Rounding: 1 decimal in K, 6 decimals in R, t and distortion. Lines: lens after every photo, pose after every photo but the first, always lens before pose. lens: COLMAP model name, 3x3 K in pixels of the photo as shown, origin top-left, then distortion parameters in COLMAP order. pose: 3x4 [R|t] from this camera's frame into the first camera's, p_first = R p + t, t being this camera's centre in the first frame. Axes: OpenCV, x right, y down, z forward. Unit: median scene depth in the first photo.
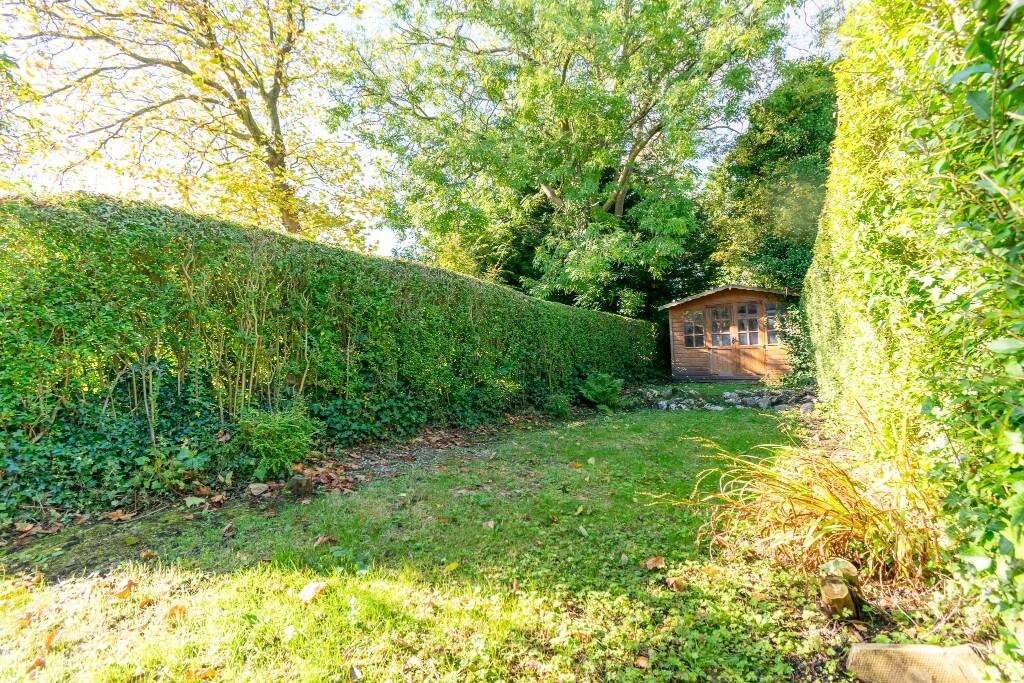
lens RADIAL K [[453.0, 0, 510.6], [0, 453.0, 342.6], [0, 0, 1]] dist [0.004066, -0.000503]
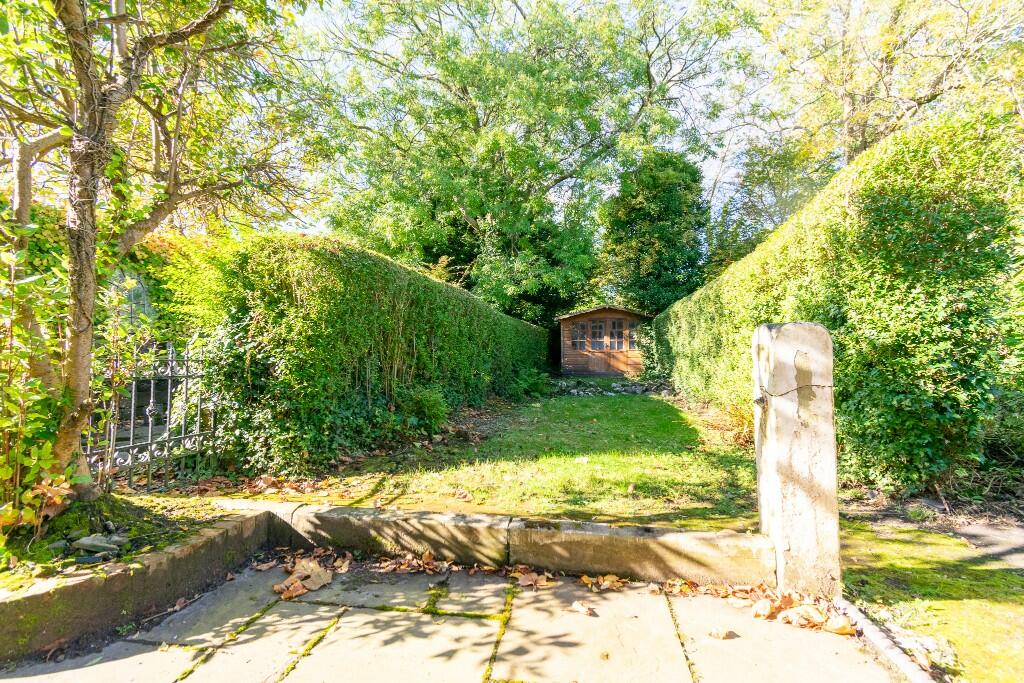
lens RADIAL K [[453.0, 0, 511.5], [0, 453.0, 345.2], [0, 0, 1]] dist [0.004066, -0.000503]
pose [[0.931998, 0.035988, 0.360671, -0.274159], [-0.041517, 0.999109, 0.007591, -0.006676], [-0.360077, -0.022049, 0.932662, -0.168719]]
